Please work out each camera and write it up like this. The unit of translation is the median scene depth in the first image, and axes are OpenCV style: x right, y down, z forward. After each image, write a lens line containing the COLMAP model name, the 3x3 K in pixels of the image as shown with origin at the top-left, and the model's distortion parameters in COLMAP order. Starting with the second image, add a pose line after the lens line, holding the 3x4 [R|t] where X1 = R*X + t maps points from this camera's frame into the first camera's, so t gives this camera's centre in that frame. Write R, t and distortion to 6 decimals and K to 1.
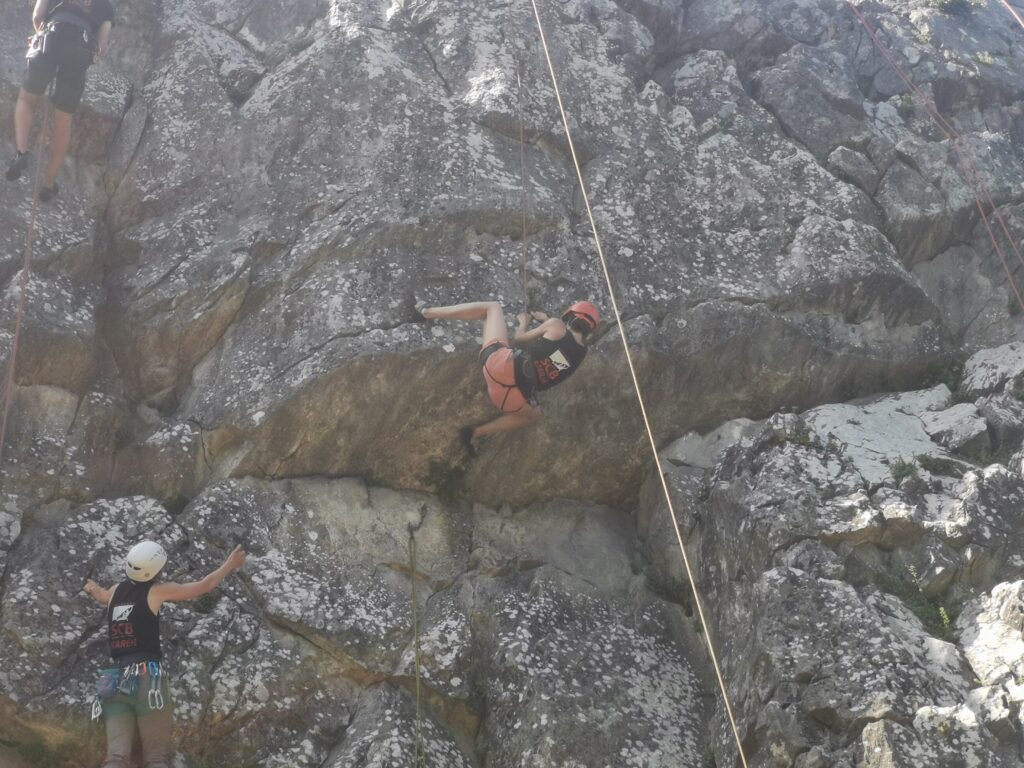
lens RADIAL K [[2965.1, 0, 526.1], [0, 2965.1, 373.5], [0, 0, 1]] dist [0.376495, 0.000000]
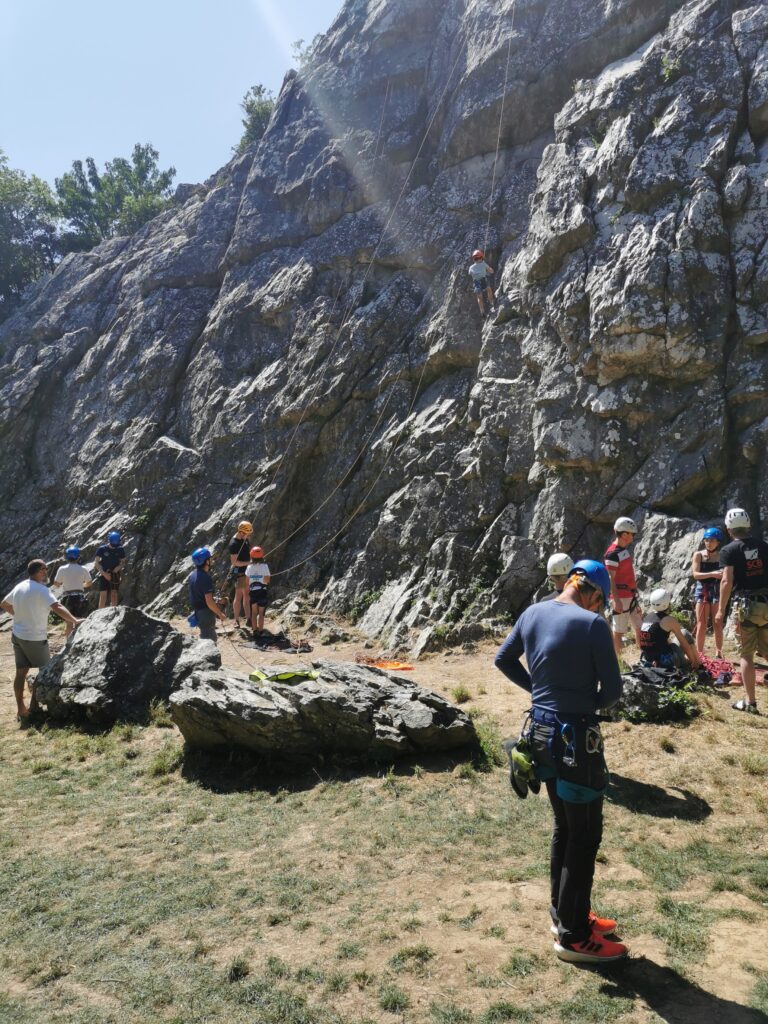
lens RADIAL K [[788.7, 0, 380.7], [0, 788.7, 506.3], [0, 0, 1]] dist [0.054722, -0.038657]
pose [[0.709426, -0.075196, -0.700756, 0.492952], [0.399860, 0.861717, 0.312339, 0.052673], [0.580367, -0.501787, 0.641393, 0.092263]]
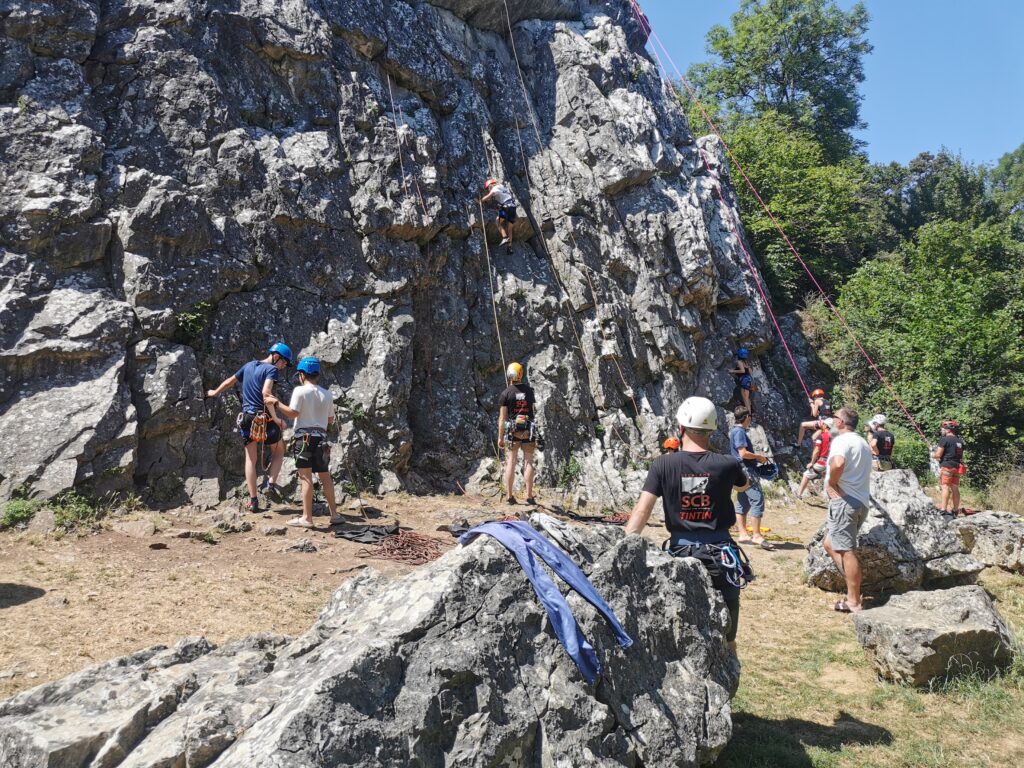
lens RADIAL K [[788.7, 0, 507.3], [0, 788.7, 384.3], [0, 0, 1]] dist [0.054722, -0.038657]
pose [[0.894599, 0.058075, 0.443080, -0.377043], [-0.256186, 0.879056, 0.402031, 0.026762], [-0.366144, -0.473168, 0.801281, 0.022705]]
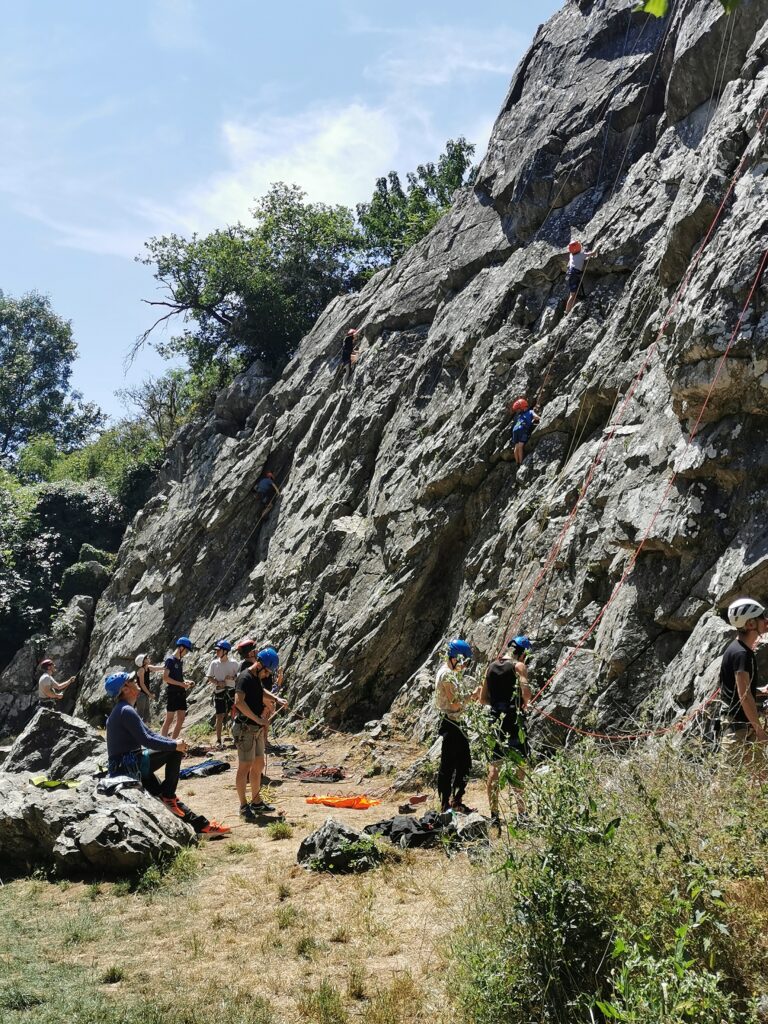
lens RADIAL K [[1179.8, 0, 371.7], [0, 1179.8, 522.0], [0, 0, 1]] dist [0.042137, 0.000000]
pose [[0.216142, -0.134080, -0.967112, 0.787787], [0.504790, 0.863215, -0.006859, 0.202517], [0.835745, -0.486706, 0.254259, 0.320791]]
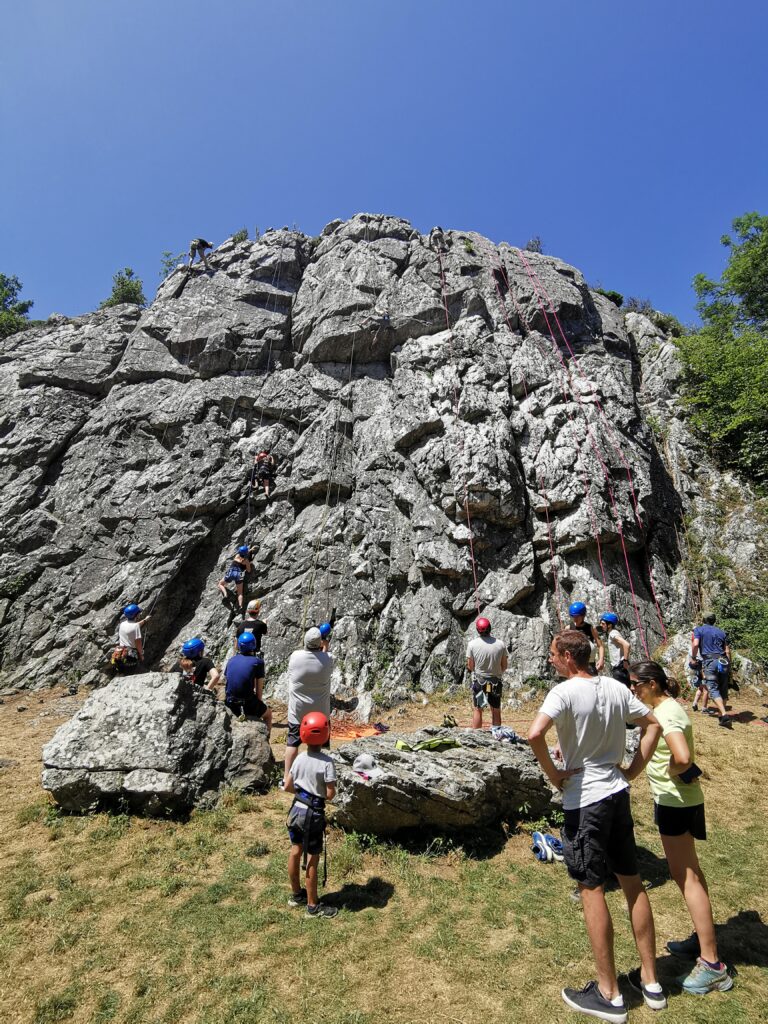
lens RADIAL K [[515.3, 0, 387.3], [0, 515.3, 510.8], [0, 0, 1]] dist [-0.018252, -0.020590]
pose [[0.976077, -0.056024, -0.210082, 0.214944], [0.115327, 0.952512, 0.281816, 0.042928], [0.184317, -0.299303, 0.936186, 0.065024]]
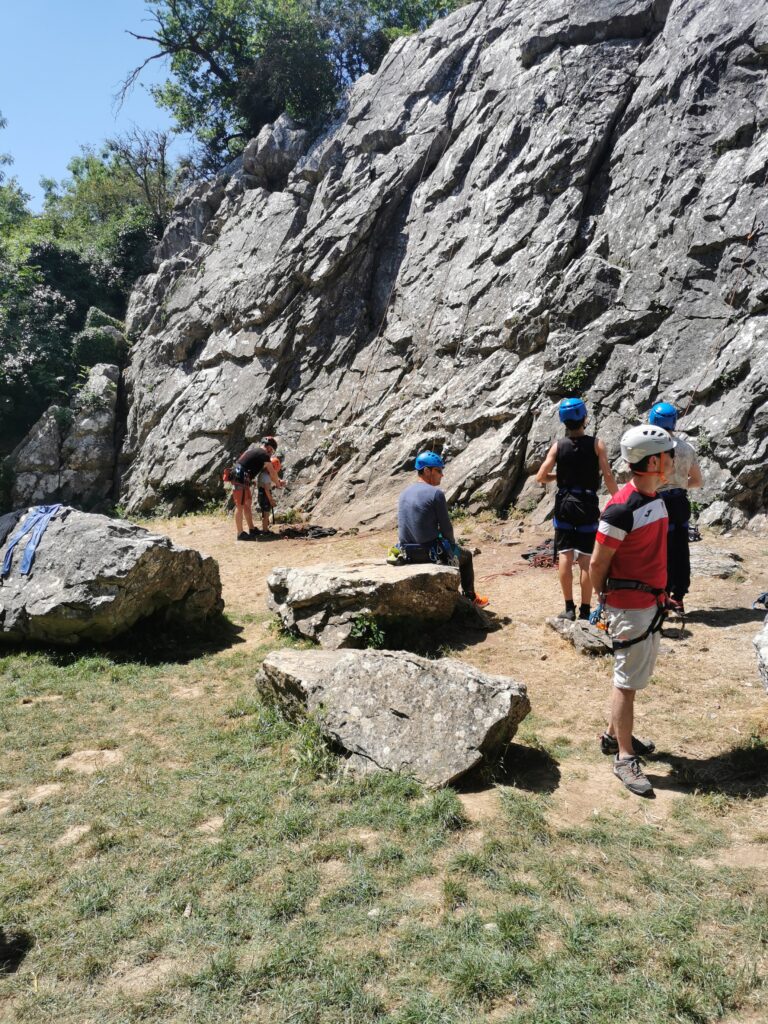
lens RADIAL K [[788.7, 0, 381.9], [0, 788.7, 504.5], [0, 0, 1]] dist [0.054722, -0.038657]
pose [[0.520541, 0.038888, -0.852951, 0.108627], [0.446564, 0.839044, 0.310784, 0.068639], [0.727749, -0.542673, 0.419391, 0.094775]]
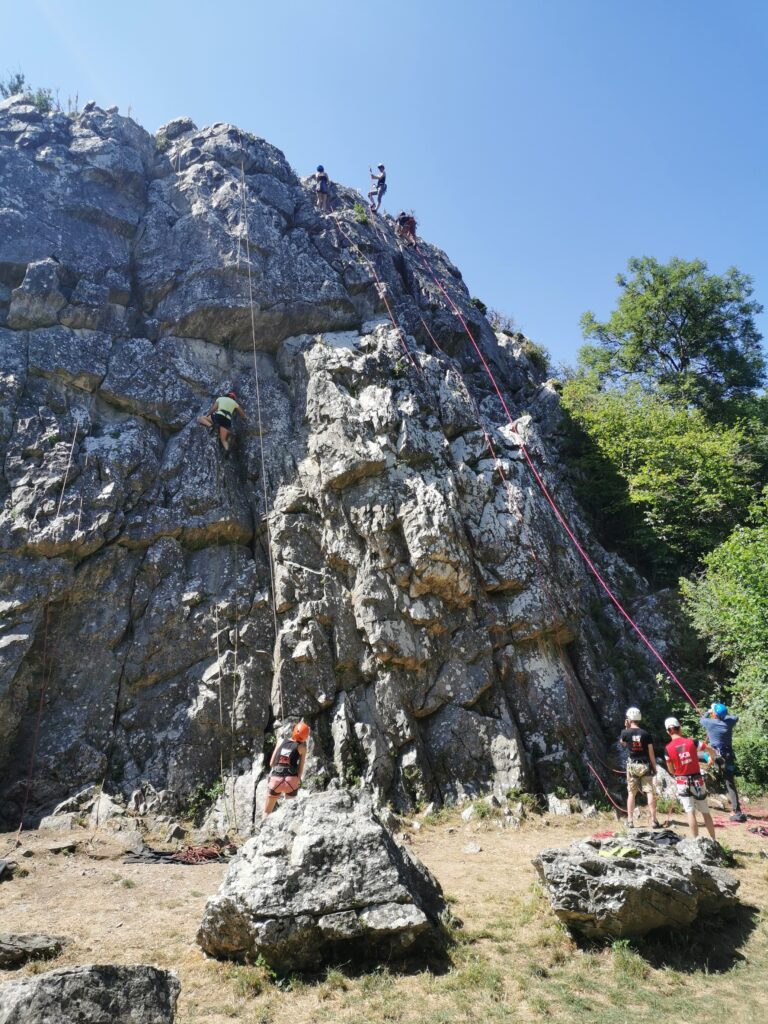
lens RADIAL K [[788.7, 0, 384.3], [0, 788.7, 505.2], [0, 0, 1]] dist [0.054722, -0.038657]
pose [[0.971612, 0.061280, 0.228507, -0.049274], [-0.116242, 0.964898, 0.235499, -0.024250], [-0.206054, -0.255376, 0.944629, -0.039779]]
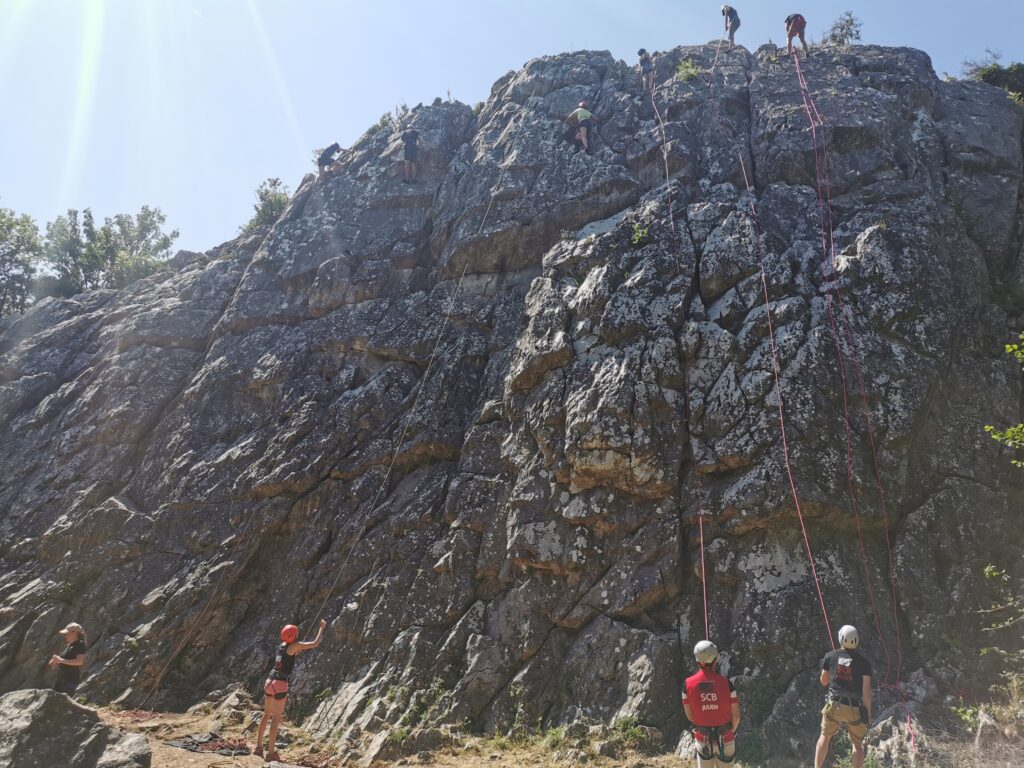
lens RADIAL K [[788.7, 0, 506.2], [0, 788.7, 384.7], [0, 0, 1]] dist [0.054722, -0.038657]
pose [[0.847101, -0.148413, -0.510288, 0.492025], [0.252690, 0.957206, 0.141081, 0.038595], [0.467512, -0.248454, 0.848353, 0.071505]]
